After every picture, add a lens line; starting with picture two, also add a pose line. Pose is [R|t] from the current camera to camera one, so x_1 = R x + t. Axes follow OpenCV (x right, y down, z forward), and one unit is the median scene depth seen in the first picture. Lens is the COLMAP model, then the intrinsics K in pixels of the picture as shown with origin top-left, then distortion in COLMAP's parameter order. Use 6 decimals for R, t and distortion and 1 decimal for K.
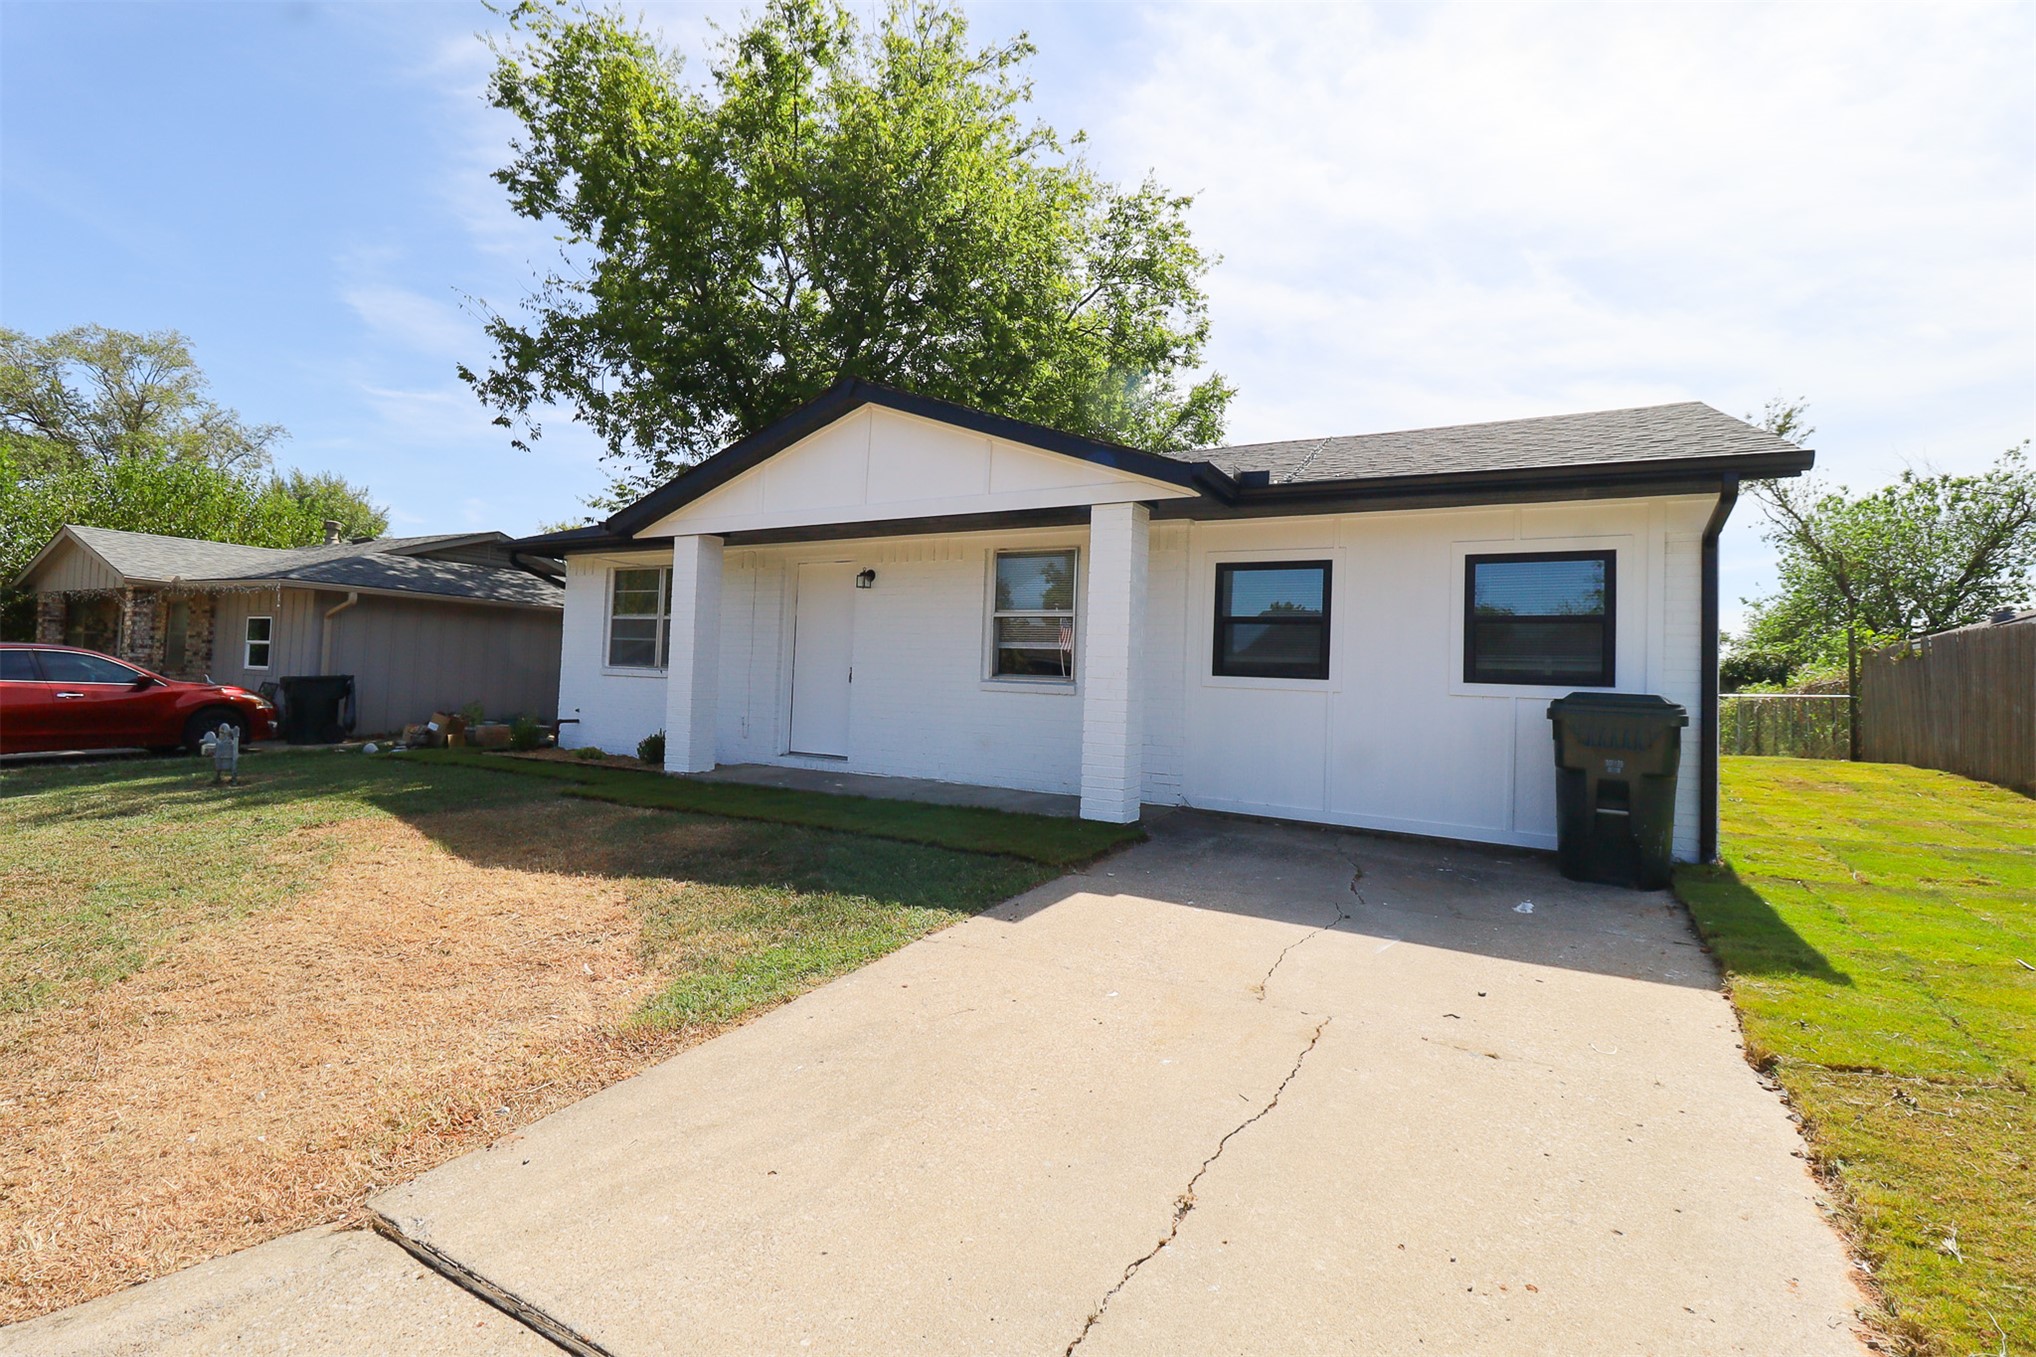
lens RADIAL K [[940.5, 0, 1016.0], [0, 940.5, 646.3], [0, 0, 1]] dist [0.001607, -0.013532]
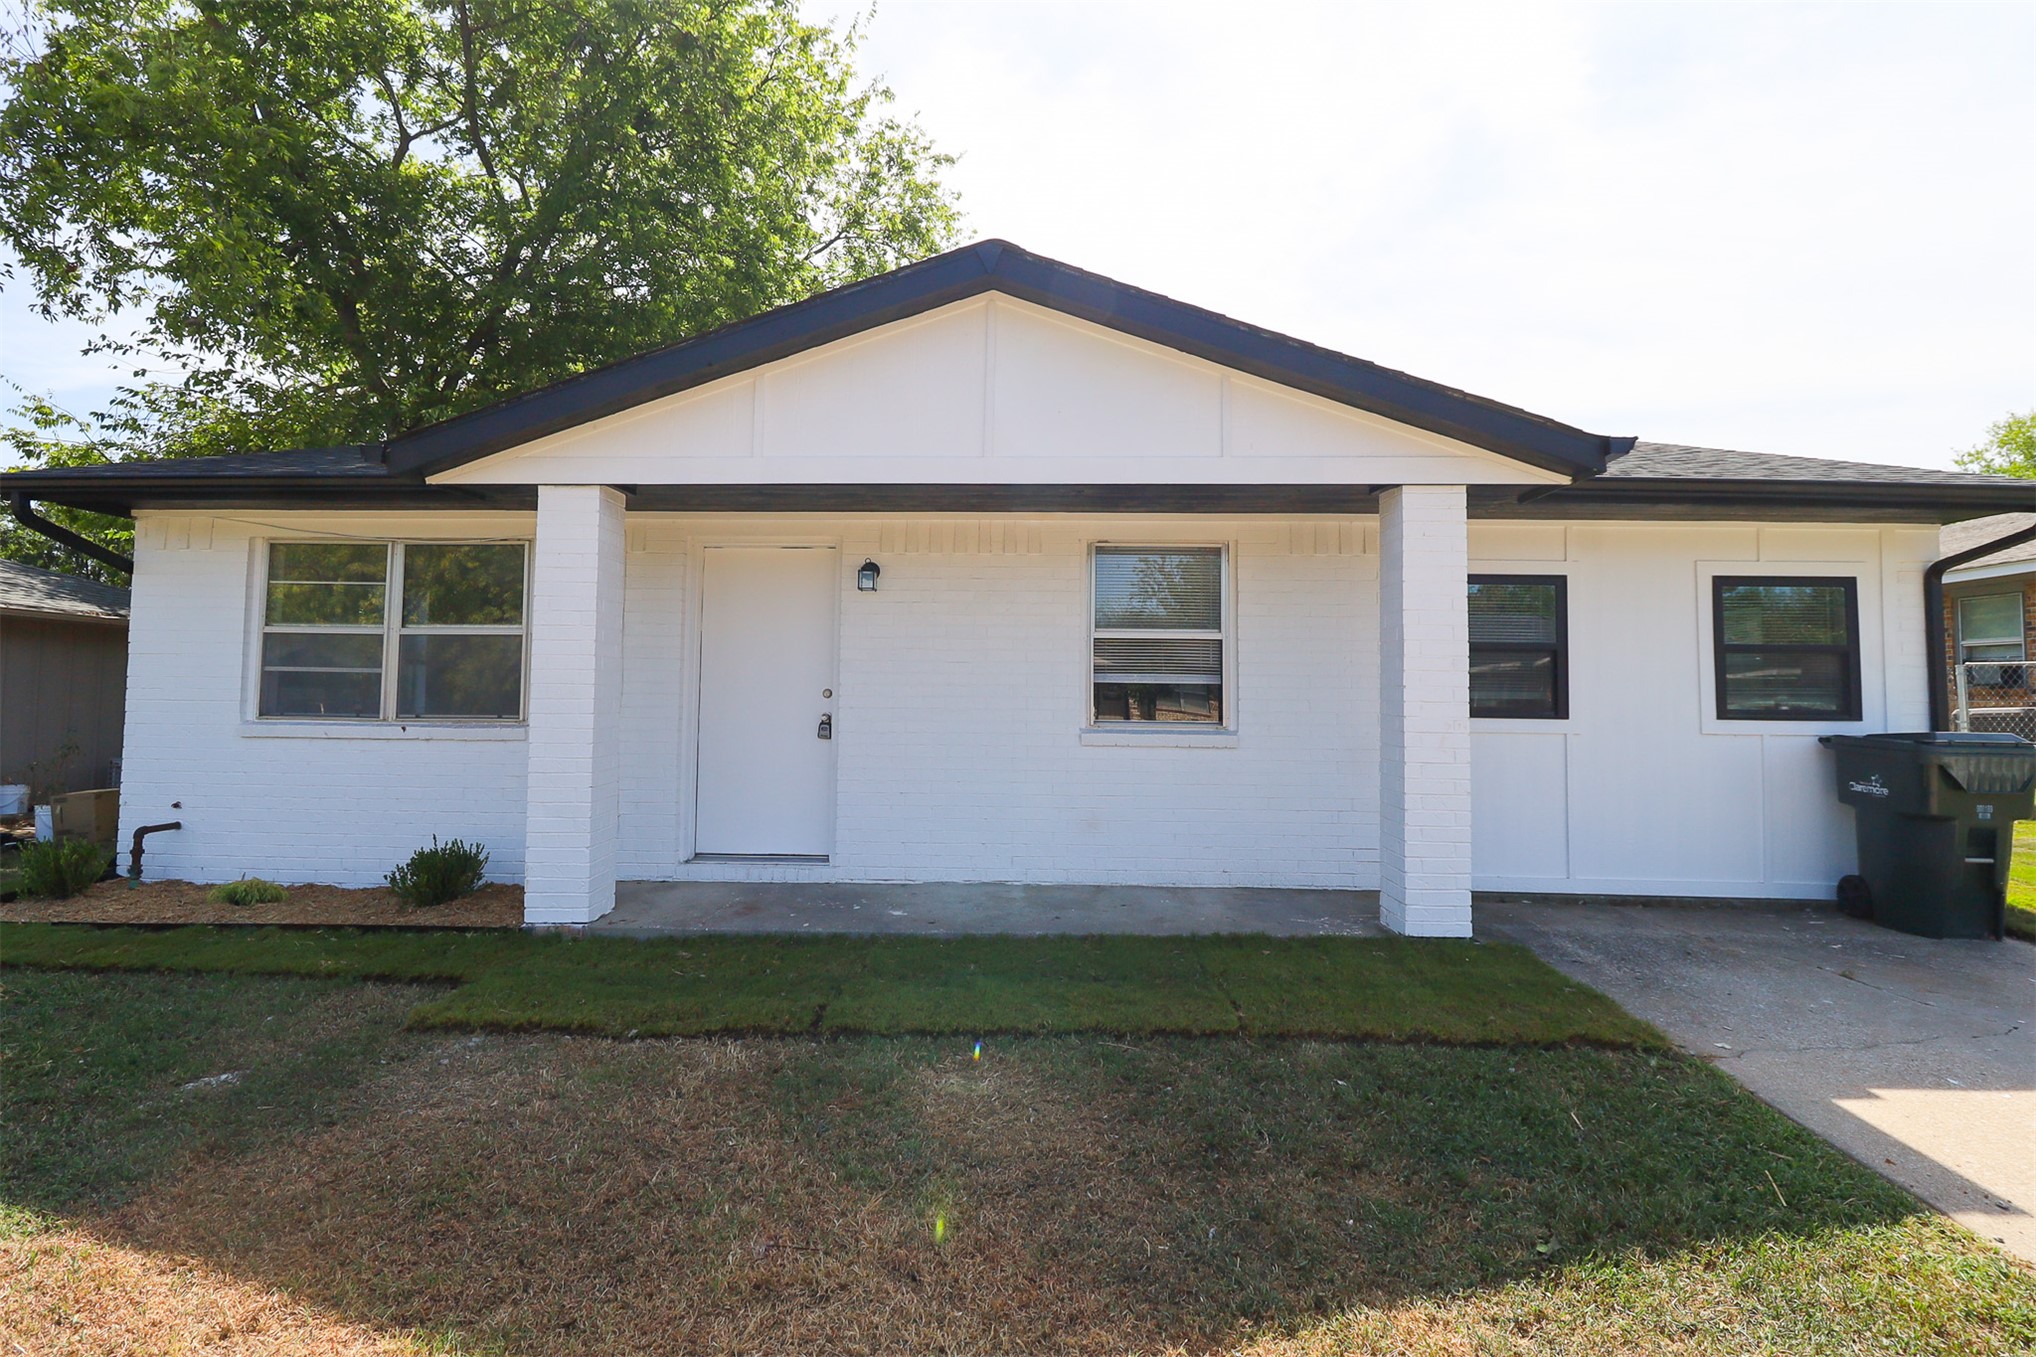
lens RADIAL K [[940.5, 0, 1016.0], [0, 940.5, 646.3], [0, 0, 1]] dist [0.001607, -0.013532]
pose [[0.875610, -0.000666, 0.483018, -0.408554], [0.003555, 0.999981, -0.005065, -0.022024], [-0.483006, 0.006152, 0.875596, 0.419952]]
